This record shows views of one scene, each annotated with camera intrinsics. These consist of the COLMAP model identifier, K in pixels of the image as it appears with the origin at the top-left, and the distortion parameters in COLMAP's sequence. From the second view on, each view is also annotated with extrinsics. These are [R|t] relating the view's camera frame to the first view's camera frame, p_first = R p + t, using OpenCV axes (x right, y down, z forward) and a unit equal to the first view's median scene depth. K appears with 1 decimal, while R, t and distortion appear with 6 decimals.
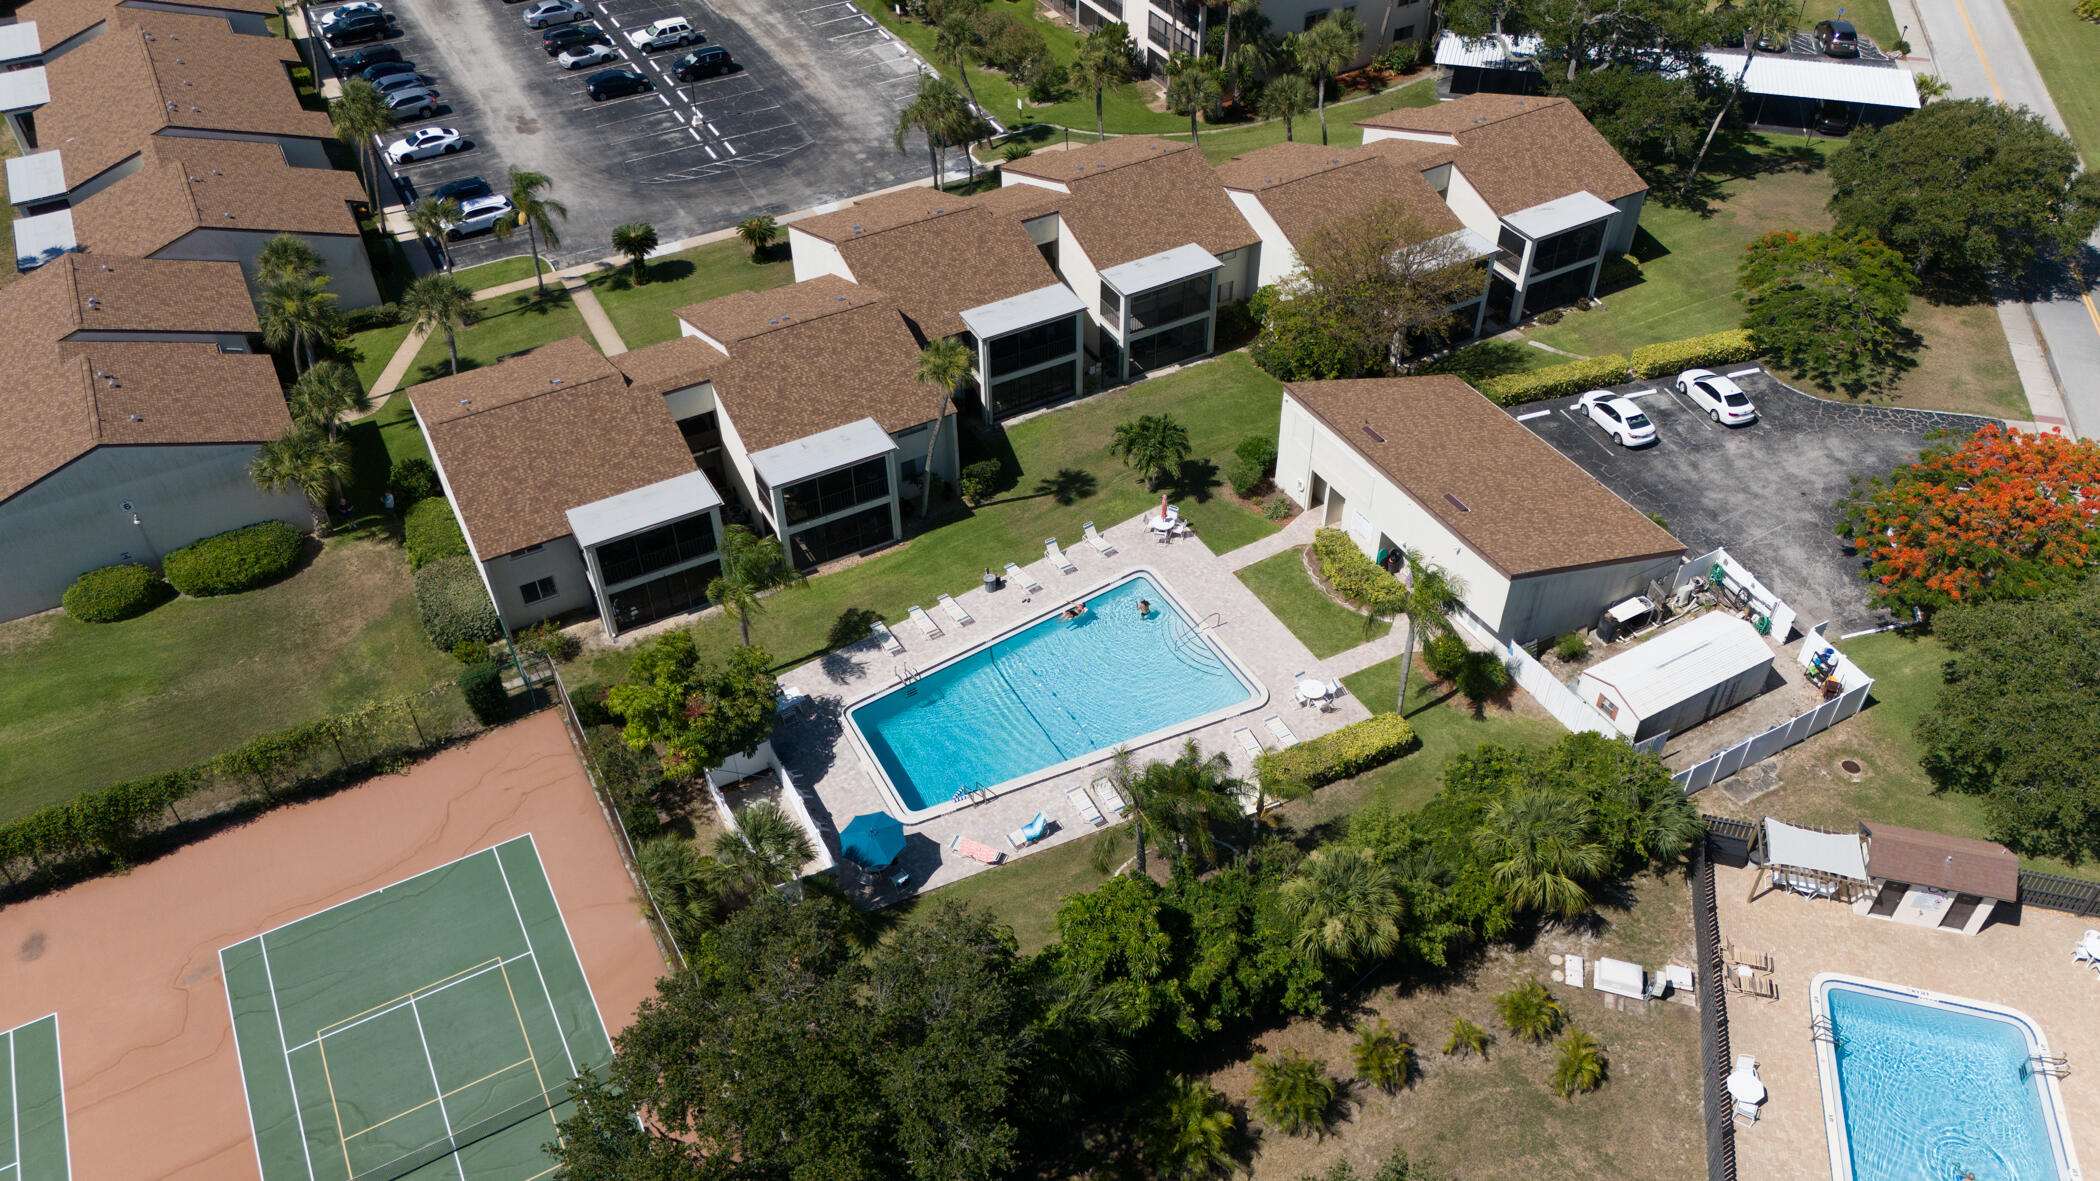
lens RADIAL K [[1538.2, 0, 1049.8], [0, 1538.2, 599.7], [0, 0, 1]] dist [0.062258, -0.053383]
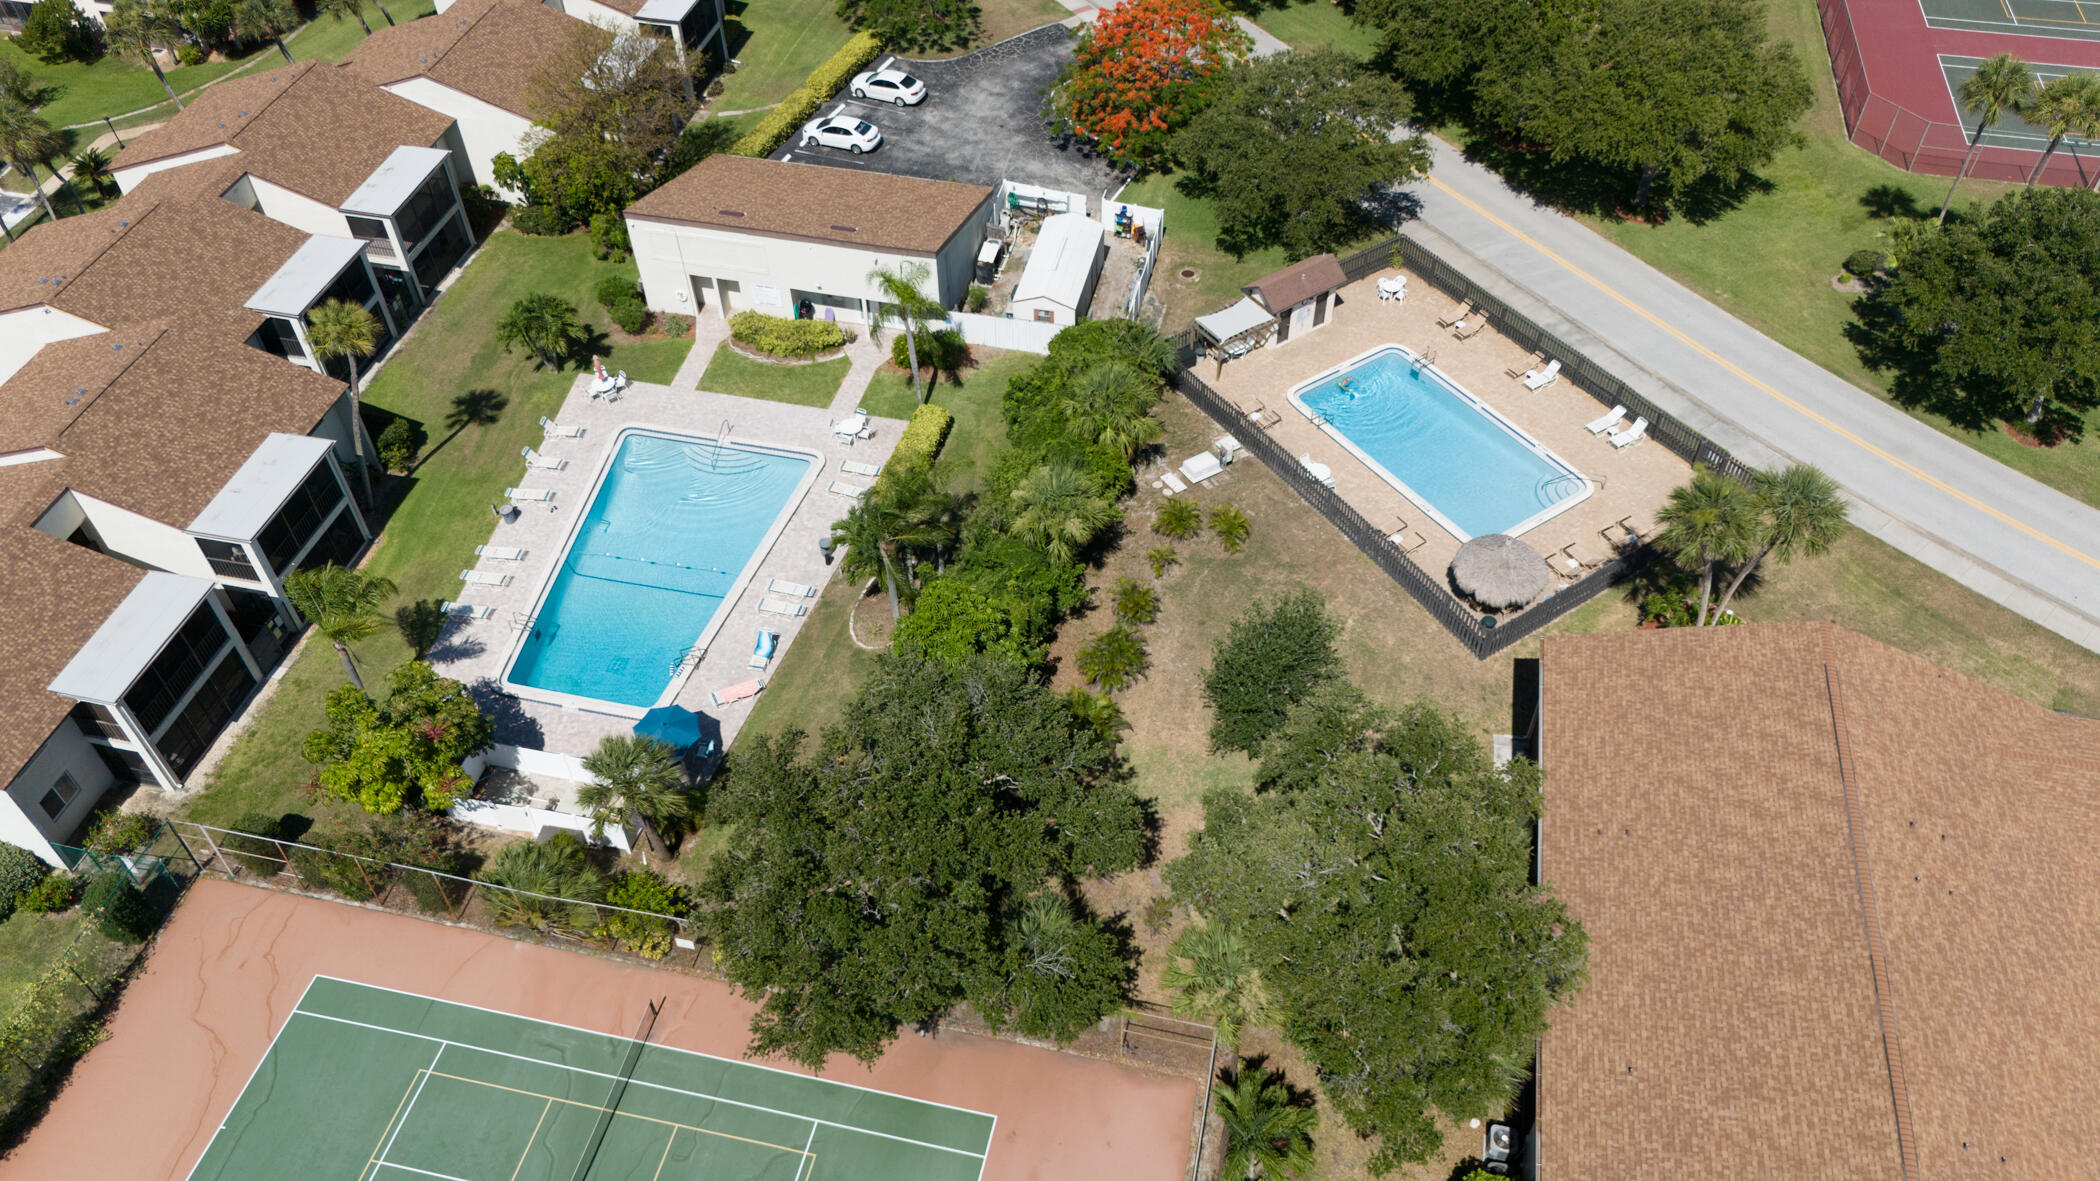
lens RADIAL K [[1538.2, 0, 1042.9], [0, 1538.2, 594.5], [0, 0, 1]] dist [0.062258, -0.053383]
pose [[0.666193, -0.540061, 0.514317, -0.305267], [0.501780, 0.834783, 0.226614, -0.018525], [-0.551729, 0.107105, 0.827118, 0.010385]]
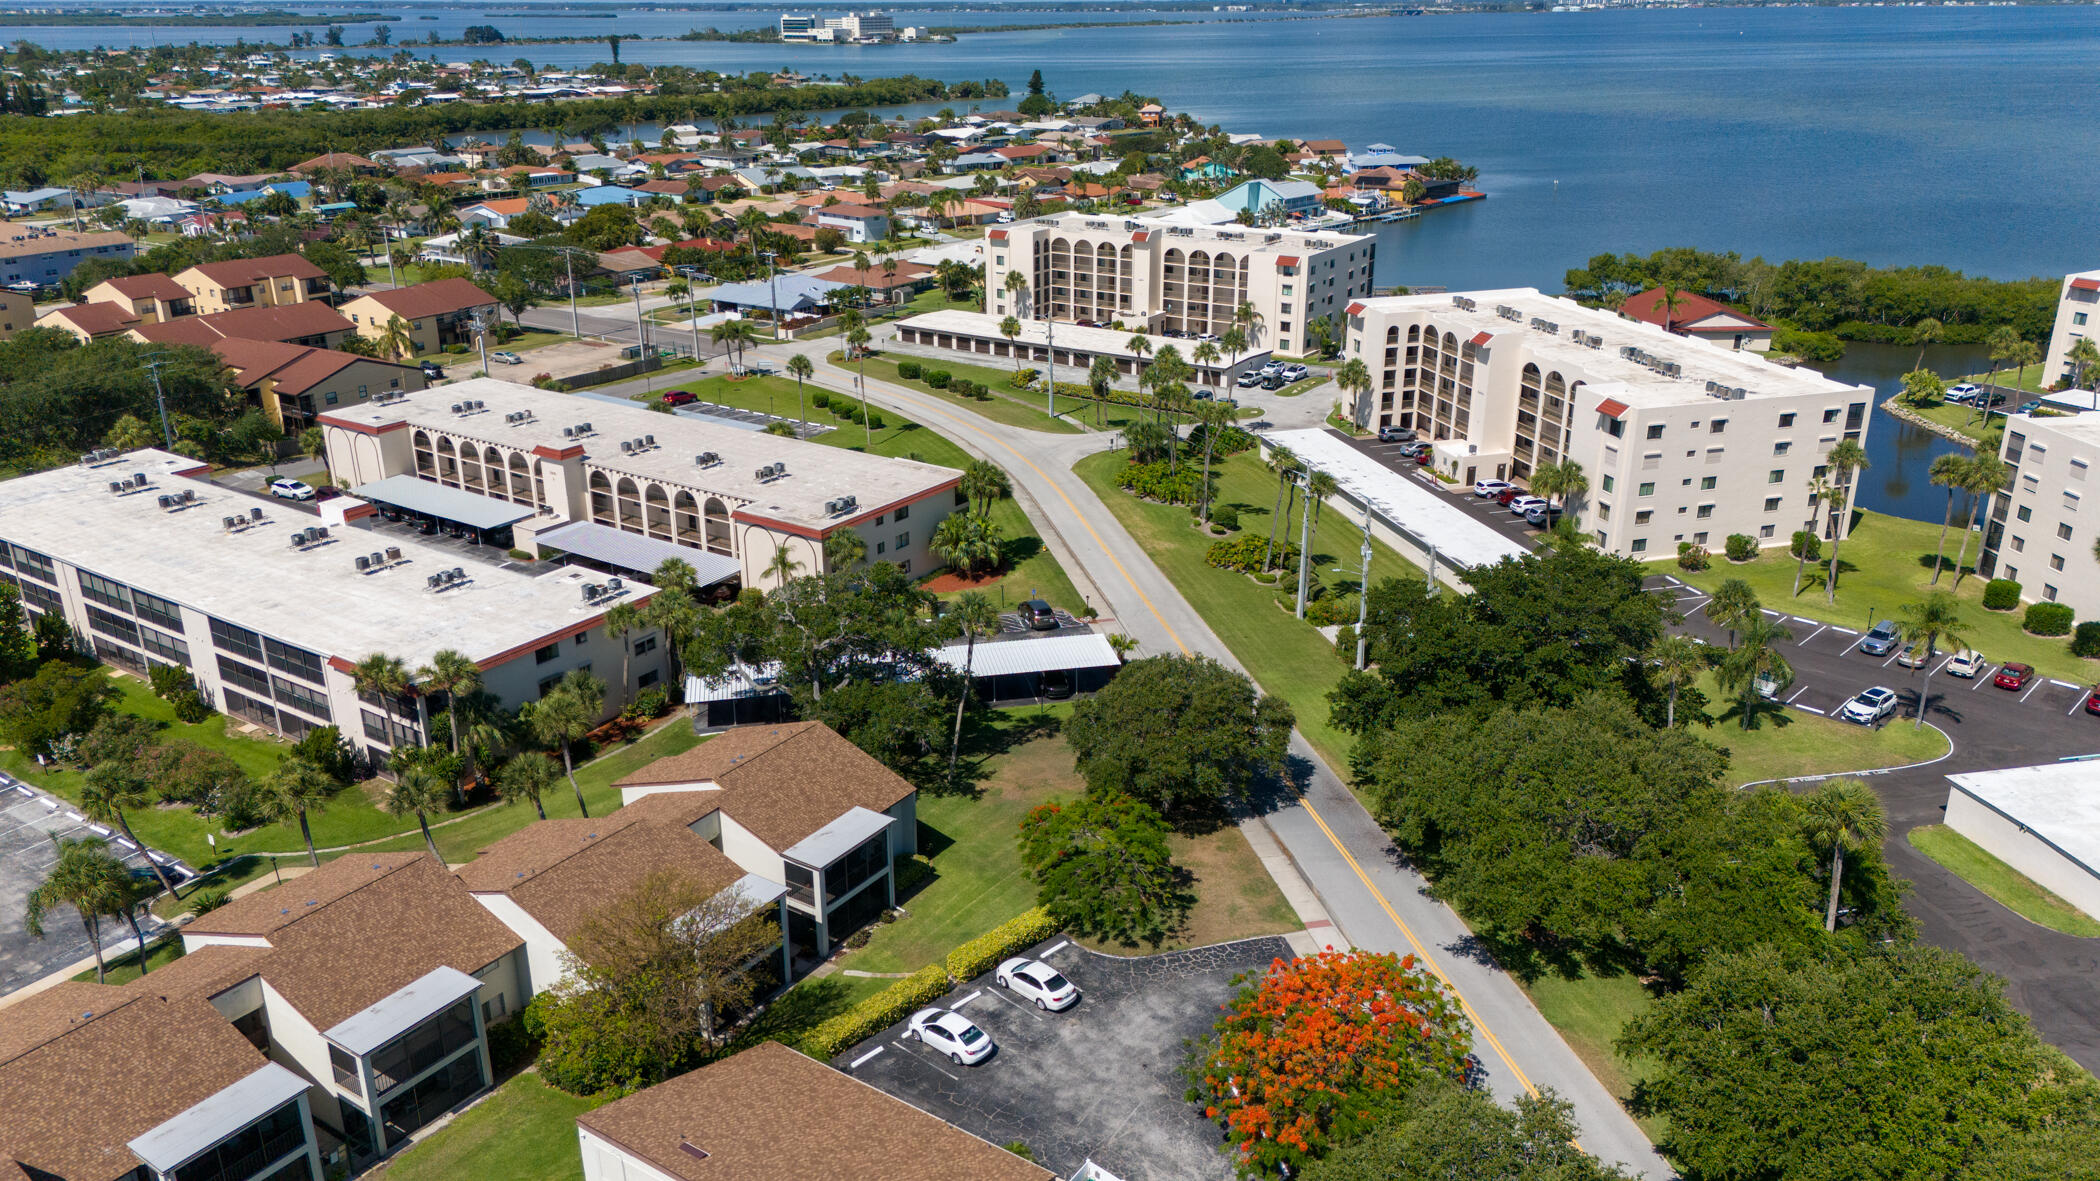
lens RADIAL K [[1538.2, 0, 1054.2], [0, 1538.2, 591.8], [0, 0, 1]] dist [0.062258, -0.053383]
pose [[0.887845, -0.158600, 0.431946, 0.058026], [0.305171, 0.905526, -0.294777, -0.064817], [-0.344387, 0.393533, 0.852367, 0.069815]]
